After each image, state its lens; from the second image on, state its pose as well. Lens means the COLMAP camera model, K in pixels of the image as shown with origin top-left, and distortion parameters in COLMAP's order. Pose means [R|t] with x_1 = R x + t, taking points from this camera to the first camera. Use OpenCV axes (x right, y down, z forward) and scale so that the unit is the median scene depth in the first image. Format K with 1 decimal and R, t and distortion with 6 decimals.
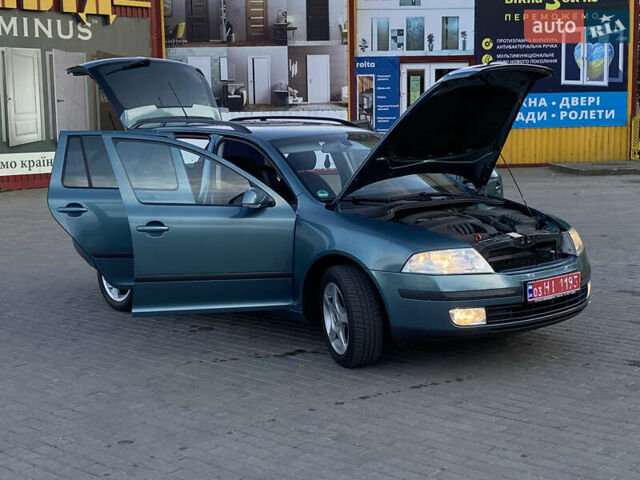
lens RADIAL K [[1044.2, 0, 320.4], [0, 1044.2, 272.7], [0, 0, 1]] dist [0.140995, 0.037695]
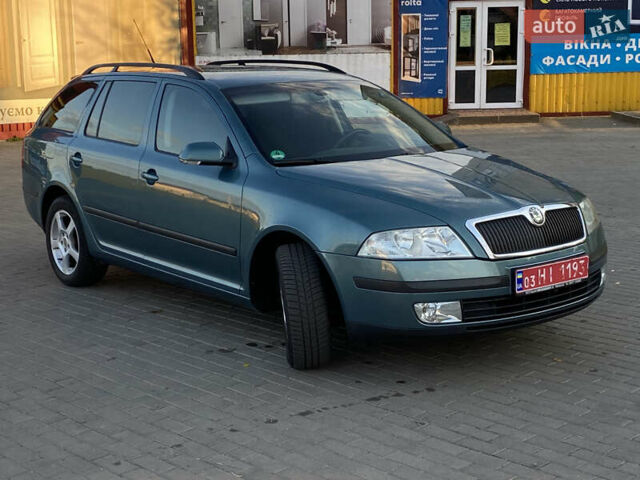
lens RADIAL K [[1053.5, 0, 346.7], [0, 1053.5, 240.3], [0, 0, 1]] dist [0.160575, -0.182790]
pose [[0.998435, 0.010356, -0.054954, 0.084556], [-0.009194, 0.999730, 0.021361, -0.021902], [0.055160, -0.020822, 0.998260, 0.143454]]
